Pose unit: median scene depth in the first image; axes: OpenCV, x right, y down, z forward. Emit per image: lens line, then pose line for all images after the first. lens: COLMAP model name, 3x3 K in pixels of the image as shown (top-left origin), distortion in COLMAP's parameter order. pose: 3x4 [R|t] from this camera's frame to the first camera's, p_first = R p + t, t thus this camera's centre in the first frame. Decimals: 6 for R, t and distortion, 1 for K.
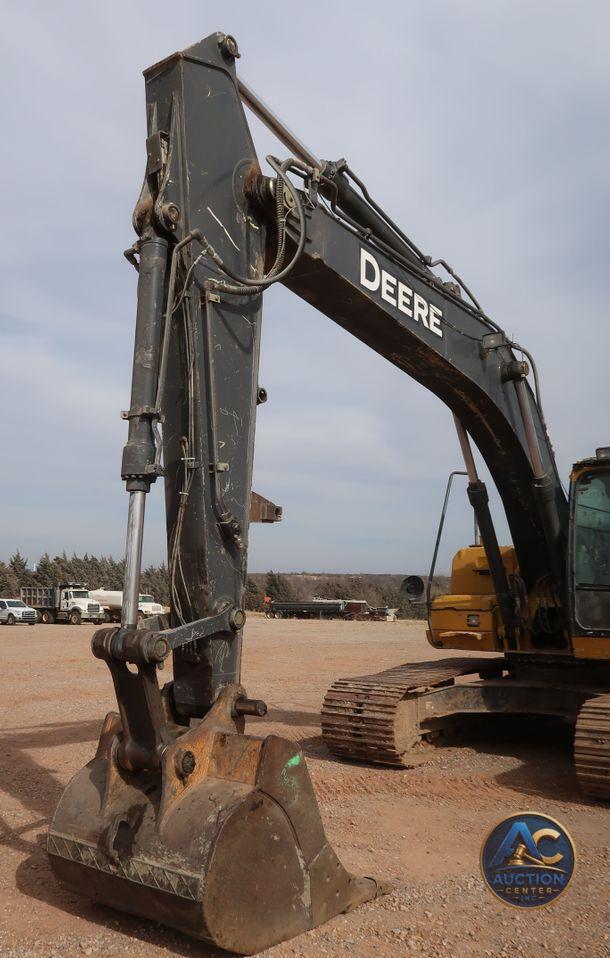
lens RADIAL K [[847.0, 0, 209.4], [0, 847.0, 504.3], [0, 0, 1]] dist [-0.022154, 0.000595]
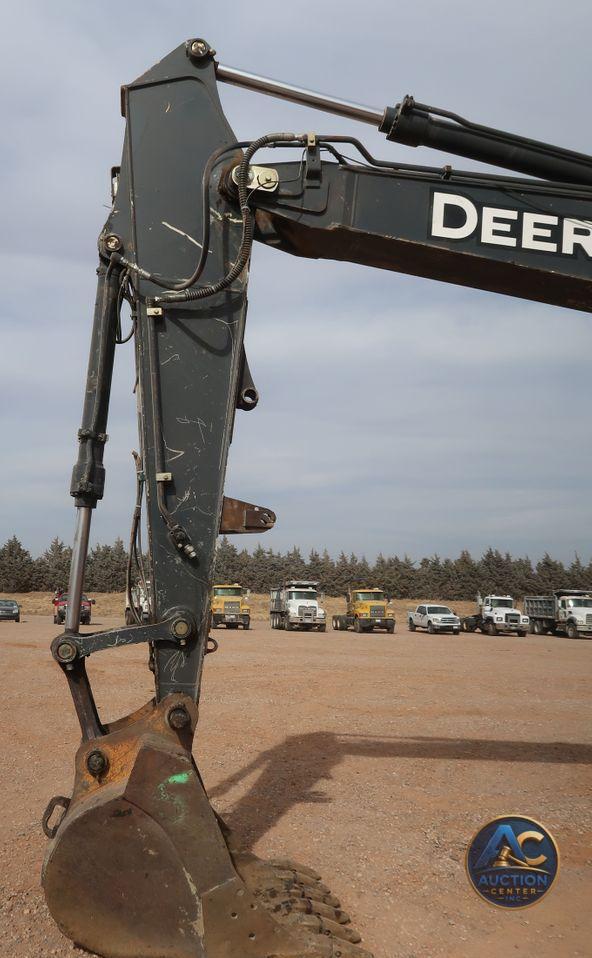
lens RADIAL K [[837.6, 0, 188.0], [0, 837.6, 508.2], [0, 0, 1]] dist [-0.017144, -0.007338]
pose [[0.712183, -0.052441, -0.700032, 0.505915], [0.050678, 0.998445, -0.023239, 0.012193], [0.700162, -0.018926, 0.713733, 0.213543]]
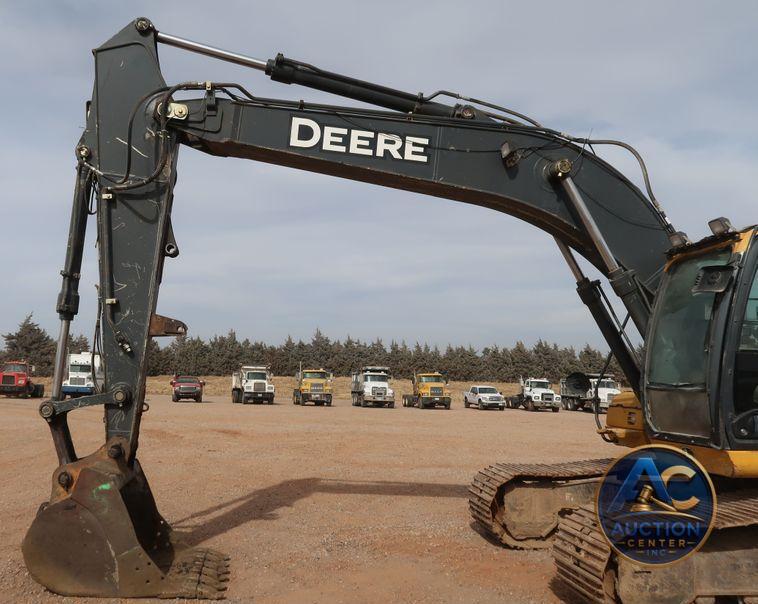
lens RADIAL K [[705.1, 0, 301.0], [0, 705.1, 309.1], [0, 0, 1]] dist [-0.024748, -0.006313]
pose [[0.714949, -0.047984, -0.697529, 0.829586], [0.050001, 0.998597, -0.017446, 0.008327], [0.697387, -0.022405, 0.716345, 0.205682]]
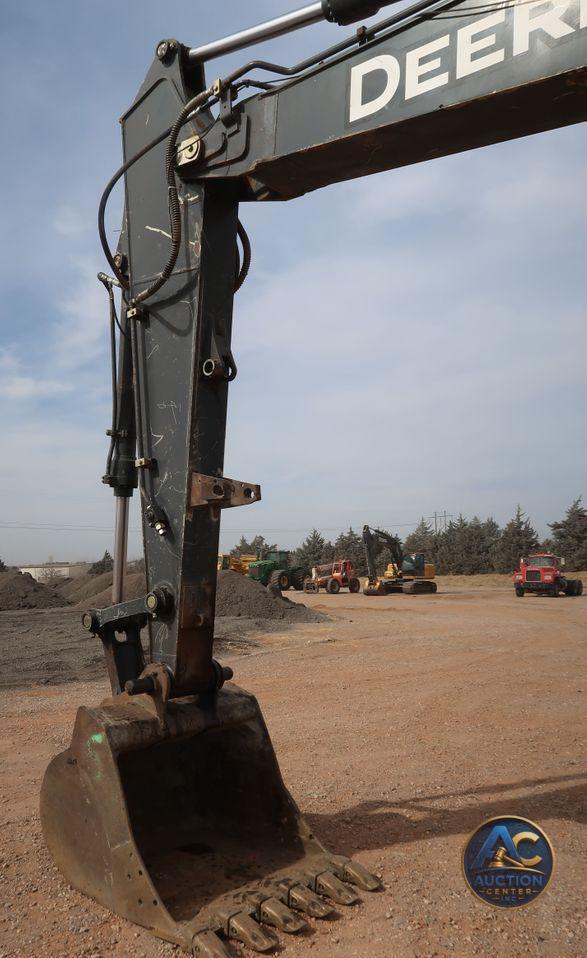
lens RADIAL K [[772.5, 0, 218.7], [0, 772.5, 498.5], [0, 0, 1]] dist [-0.018763, -0.000191]
pose [[-0.063429, -0.085789, -0.994292, 0.687763], [0.116974, 0.988792, -0.092776, 0.073254], [0.991107, -0.122191, -0.052683, 0.792365]]
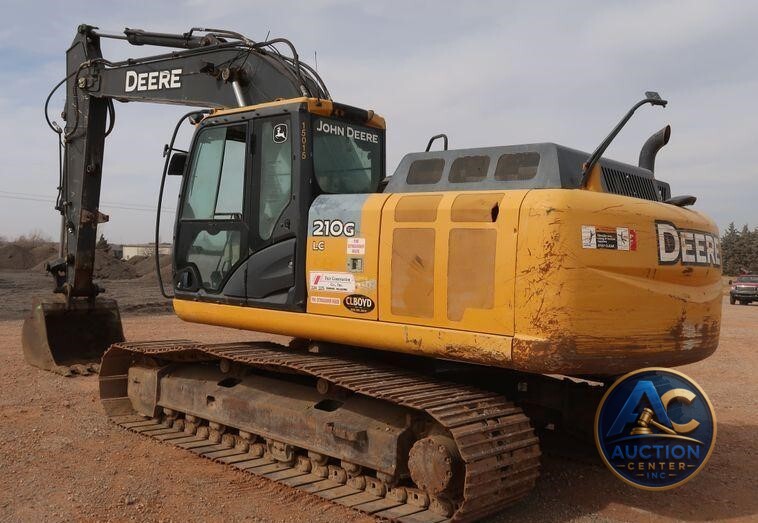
lens RADIAL K [[759.1, 0, 379.0], [0, 759.1, 261.5], [0, 0, 1]] dist [-0.010578, -0.013846]
pose [[-0.000176, 0.006362, -0.999980, 1.691223], [0.067900, 0.997672, 0.006335, 0.135275], [0.997692, -0.067898, -0.000607, 1.377300]]
